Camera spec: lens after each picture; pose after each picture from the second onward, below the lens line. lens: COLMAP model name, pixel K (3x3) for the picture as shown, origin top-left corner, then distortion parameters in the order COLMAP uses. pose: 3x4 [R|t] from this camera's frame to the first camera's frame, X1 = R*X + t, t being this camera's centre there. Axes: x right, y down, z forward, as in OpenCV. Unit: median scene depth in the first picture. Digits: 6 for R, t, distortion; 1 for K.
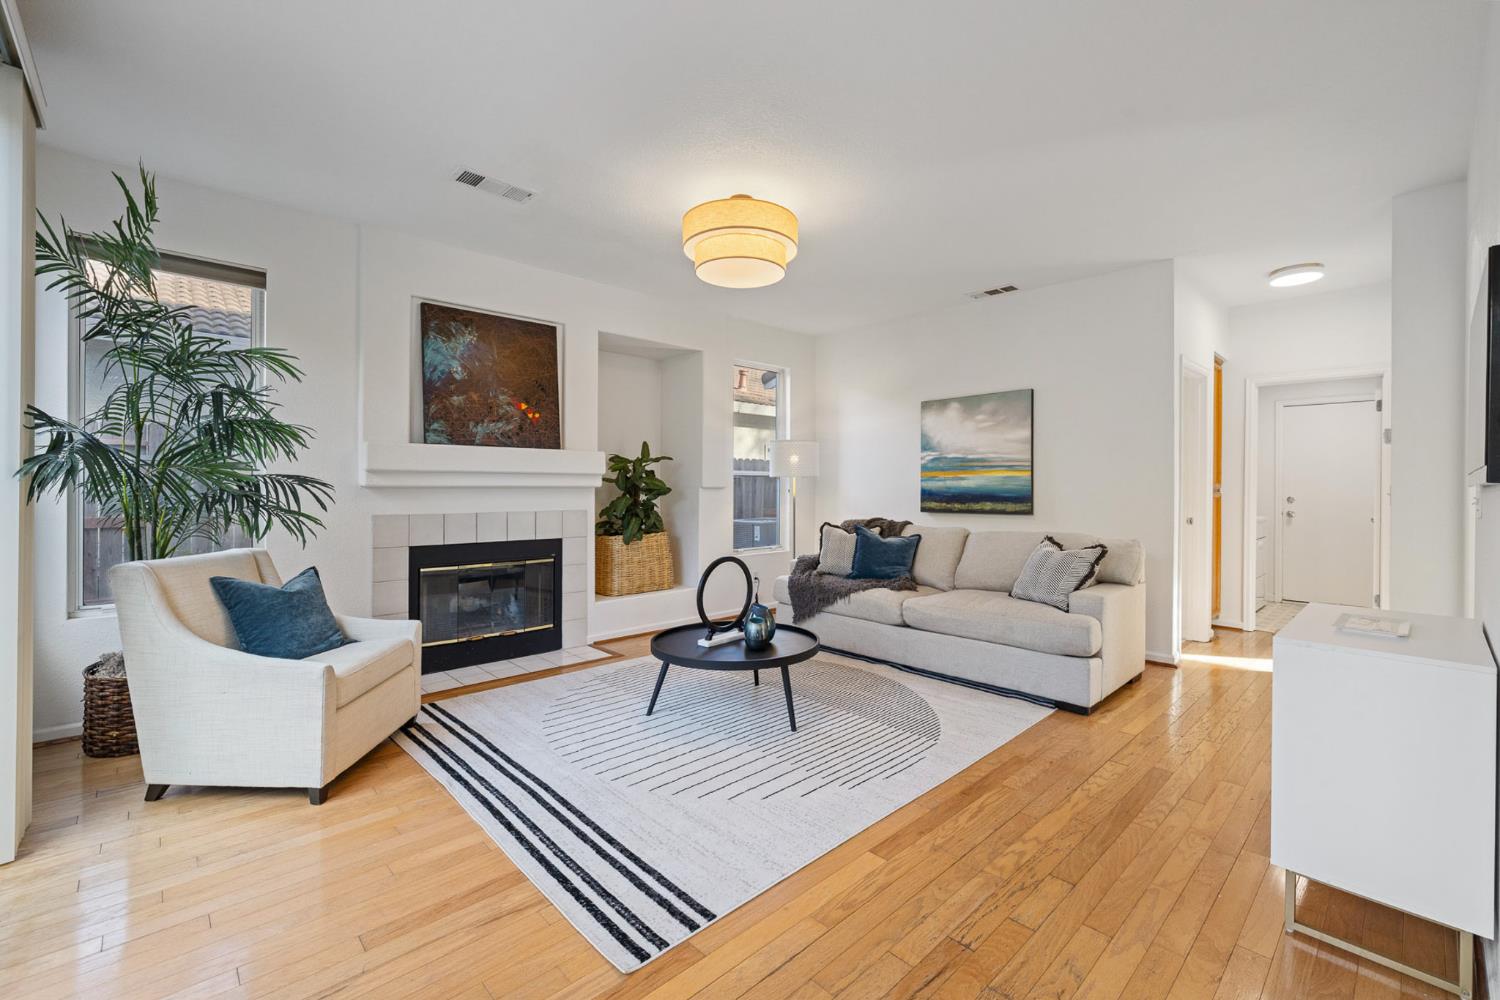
lens RADIAL K [[631.1, 0, 753.6], [0, 631.1, 486.6], [0, 0, 1]] dist [0.001858, 0.000195]
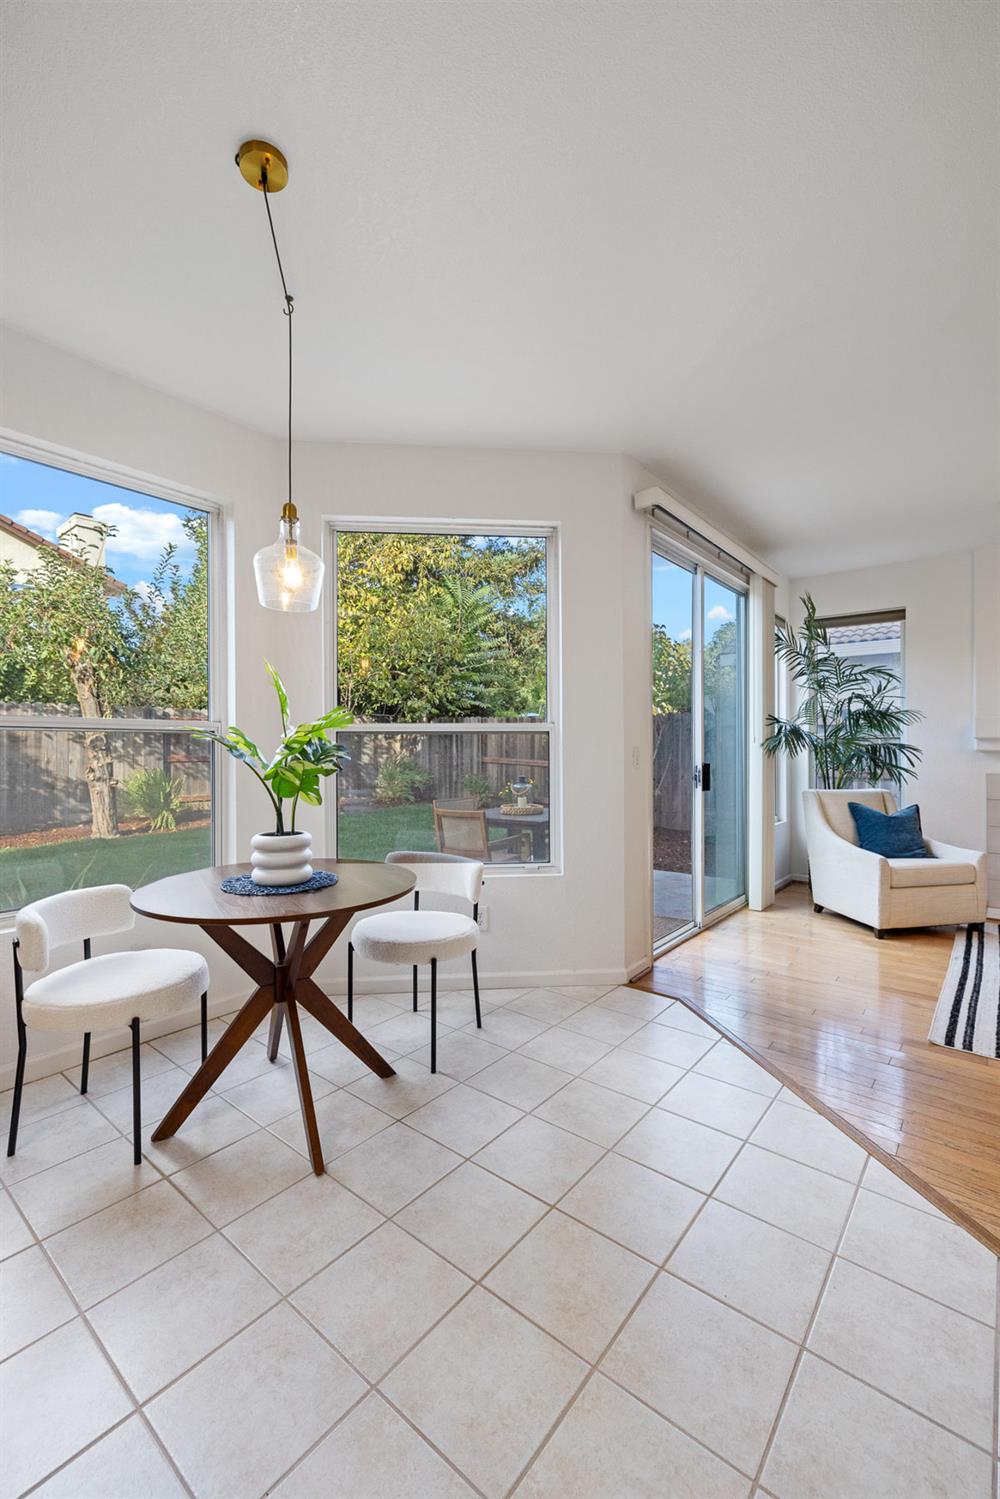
lens RADIAL K [[630.7, 0, 489.0], [0, 630.7, 750.4], [0, 0, 1]] dist [0.001858, 0.000195]
pose [[0.118754, -0.004219, -0.992915, 0.709934], [-0.001174, 0.999990, -0.004390, 0.007401], [0.992923, 0.001687, 0.118748, -0.189773]]
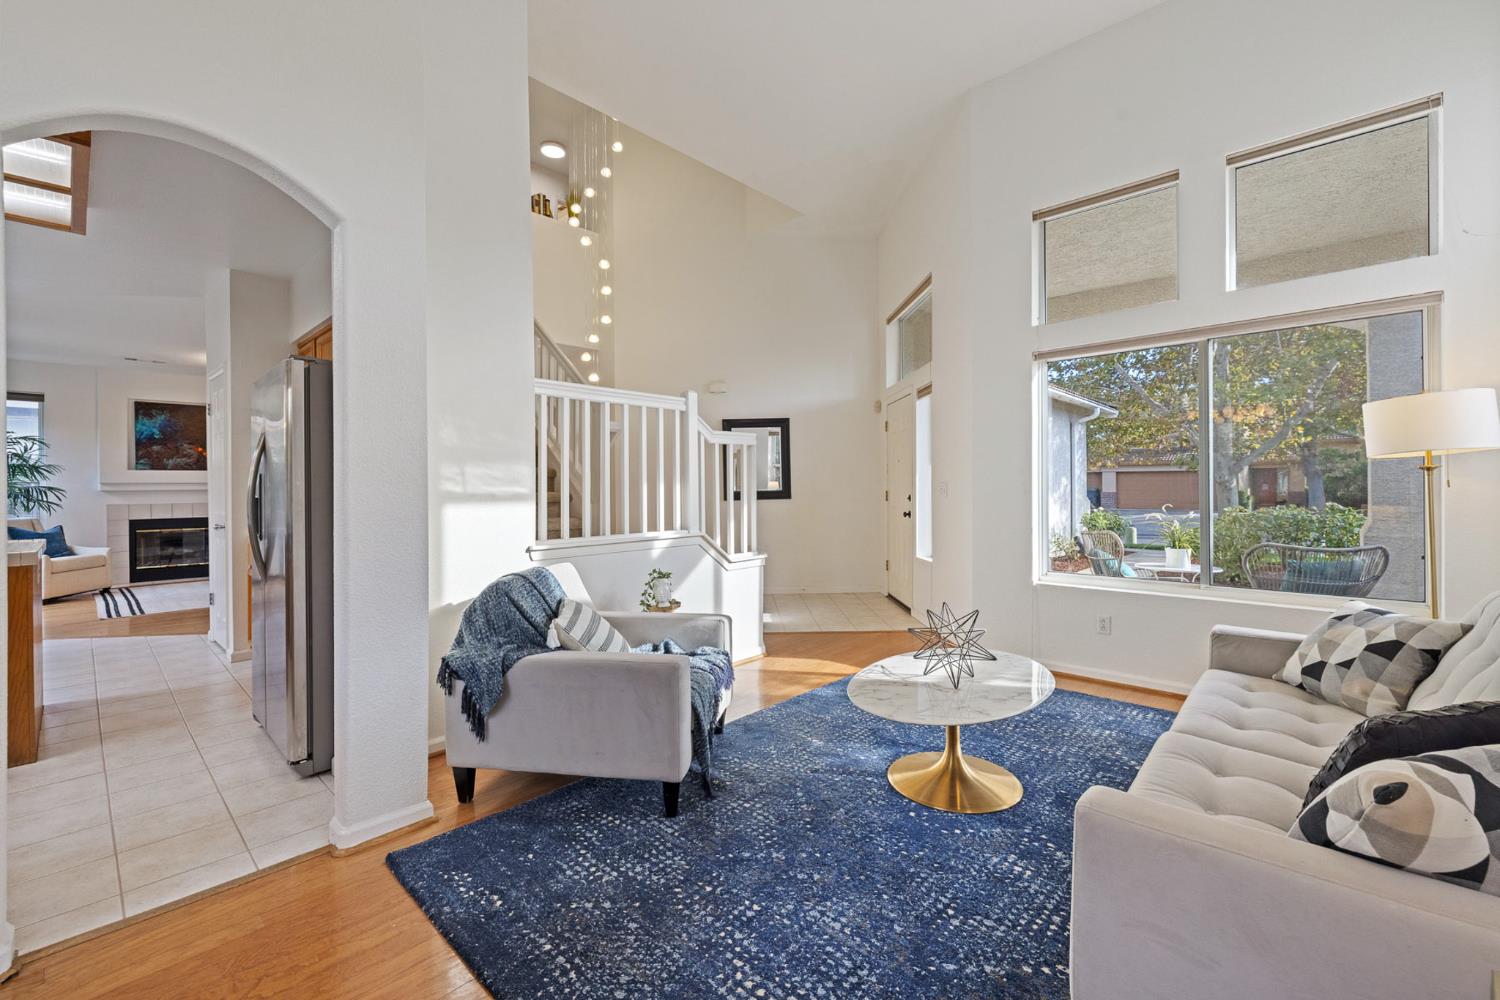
lens RADIAL K [[631.1, 0, 745.8], [0, 631.1, 485.7], [0, 0, 1]] dist [0.001858, 0.000195]
pose [[0.998516, -0.012060, 0.053104, 1.848749], [0.012314, 0.999914, -0.004454, 0.023334], [-0.053046, 0.005101, 0.998579, -1.590734]]
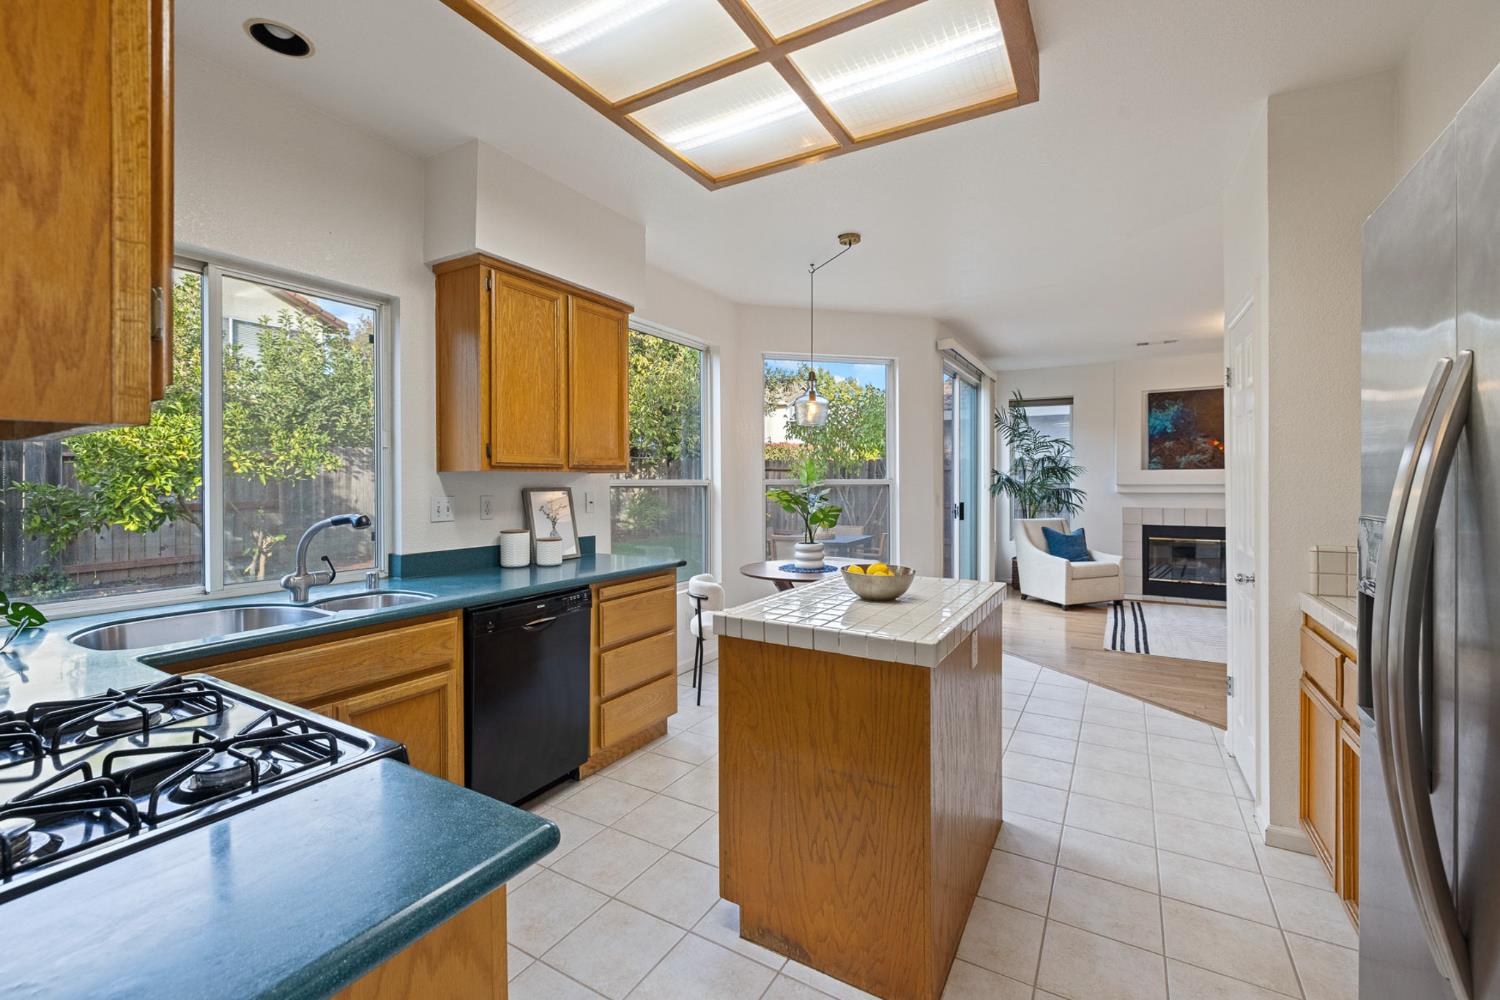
lens RADIAL K [[631.1, 0, 754.9], [0, 631.1, 484.7], [0, 0, 1]] dist [0.001858, 0.000195]
pose [[0.276241, -0.003080, -0.961084, 1.276123], [0.000429, 0.999995, -0.003082, -0.025730], [0.961088, 0.000439, 0.276241, -0.844631]]
